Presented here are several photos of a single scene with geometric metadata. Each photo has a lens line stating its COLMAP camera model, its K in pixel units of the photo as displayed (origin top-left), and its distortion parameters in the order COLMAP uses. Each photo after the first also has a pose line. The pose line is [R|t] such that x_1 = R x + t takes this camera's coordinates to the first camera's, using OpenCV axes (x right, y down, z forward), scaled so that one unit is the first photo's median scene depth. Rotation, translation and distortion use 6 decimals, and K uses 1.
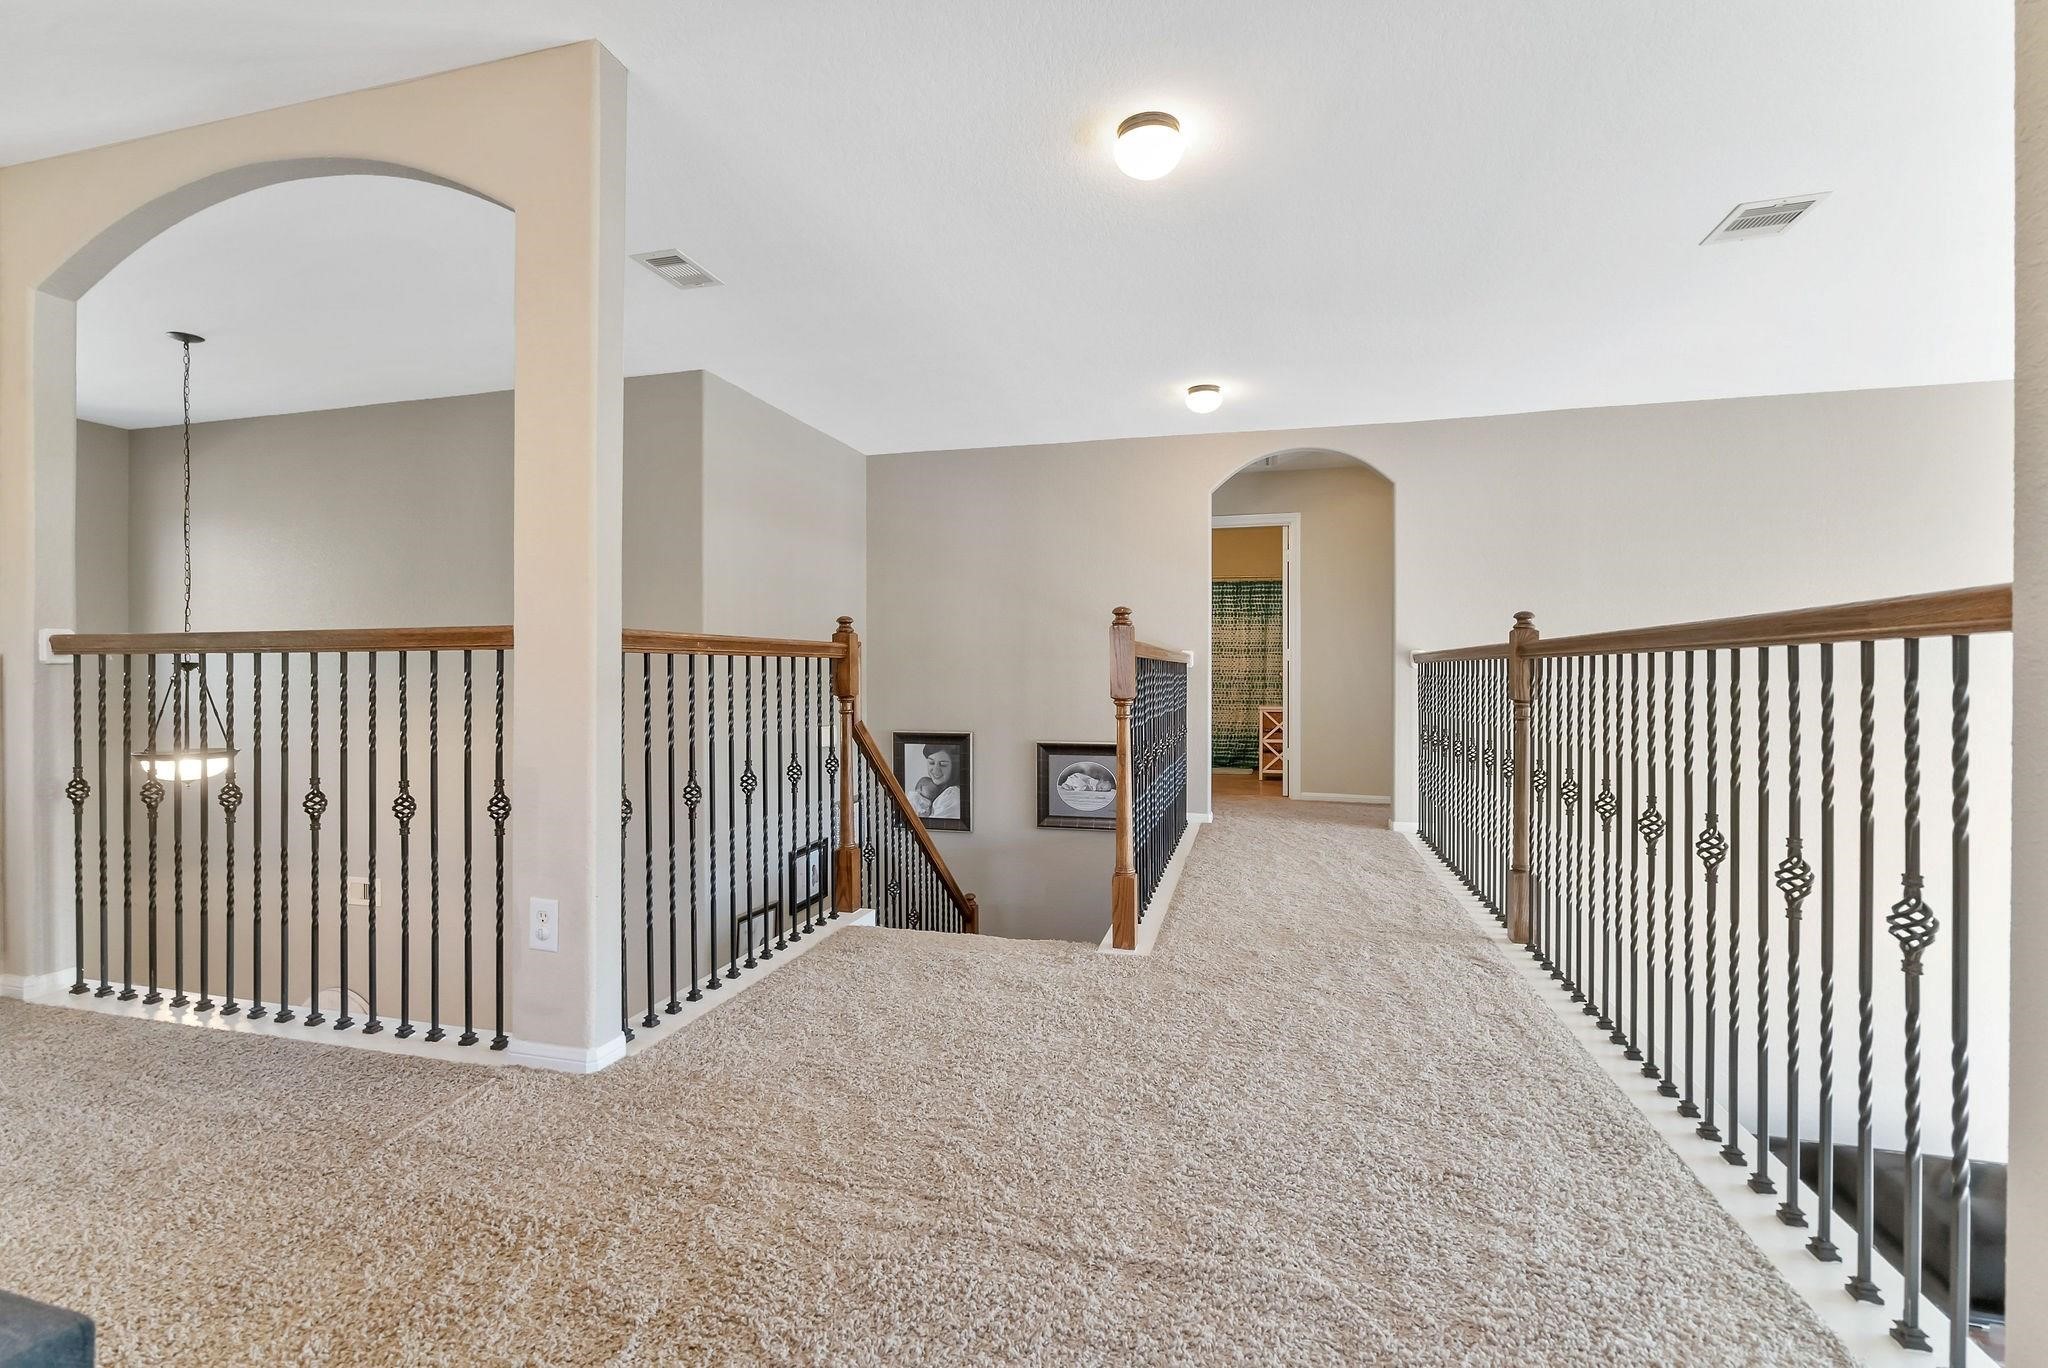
lens RADIAL K [[941.0, 0, 1011.5], [0, 941.0, 679.2], [0, 0, 1]] dist [0.000003, 0.000018]
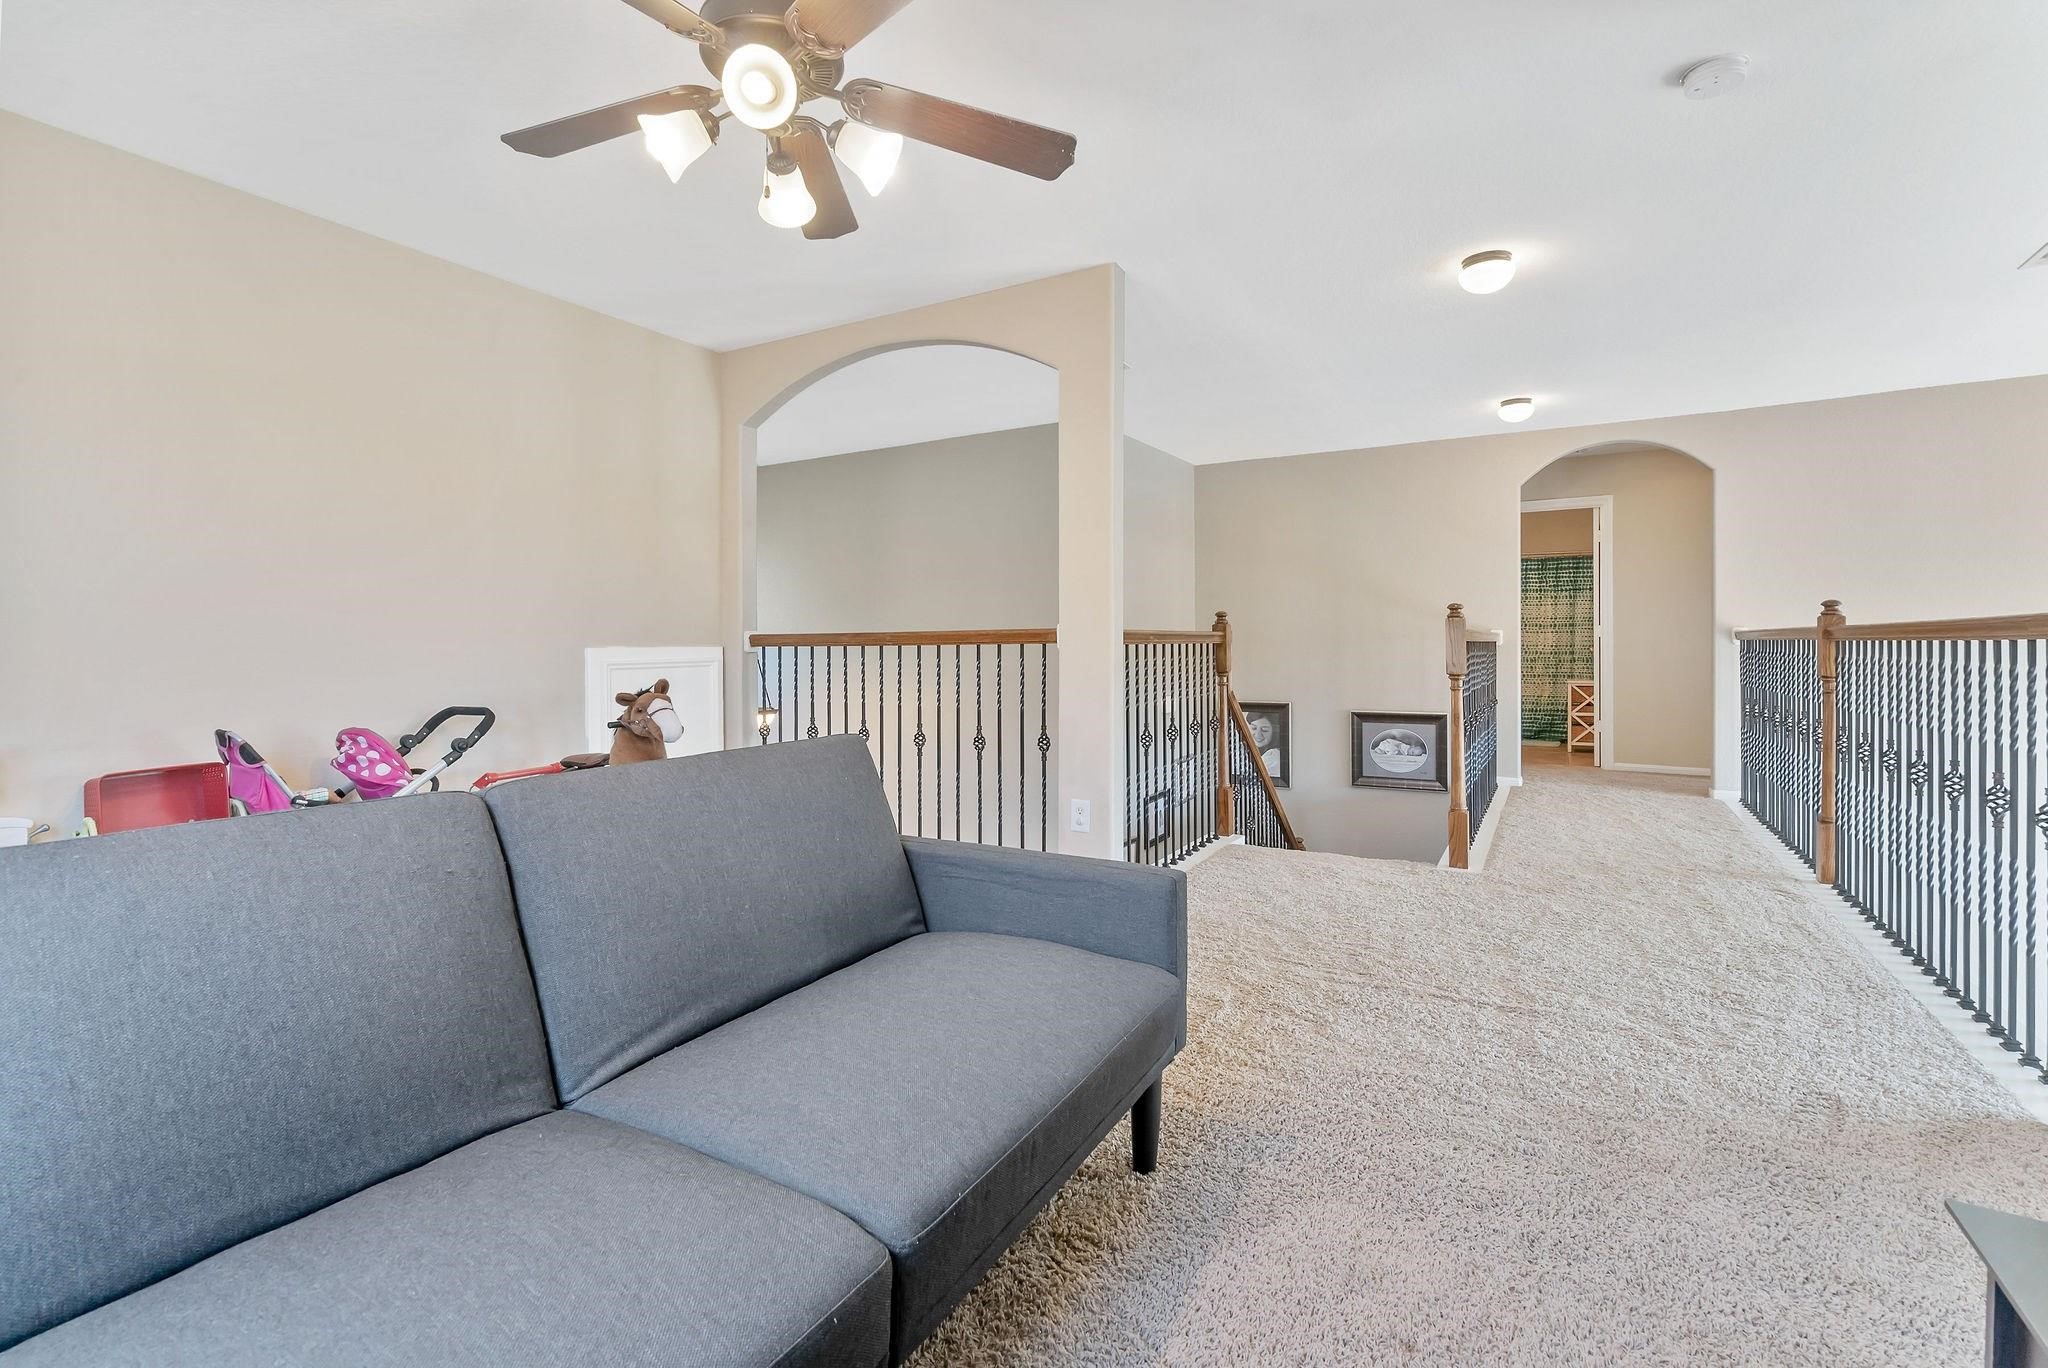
lens RADIAL K [[961.6, 0, 1026.9], [0, 961.6, 655.1], [0, 0, 1]] dist [0.030025, -0.007510]
pose [[0.969957, -0.003961, -0.243246, -0.093943], [0.004938, 0.999982, 0.003406, -0.009590], [0.243228, -0.004505, 0.969959, -0.310110]]
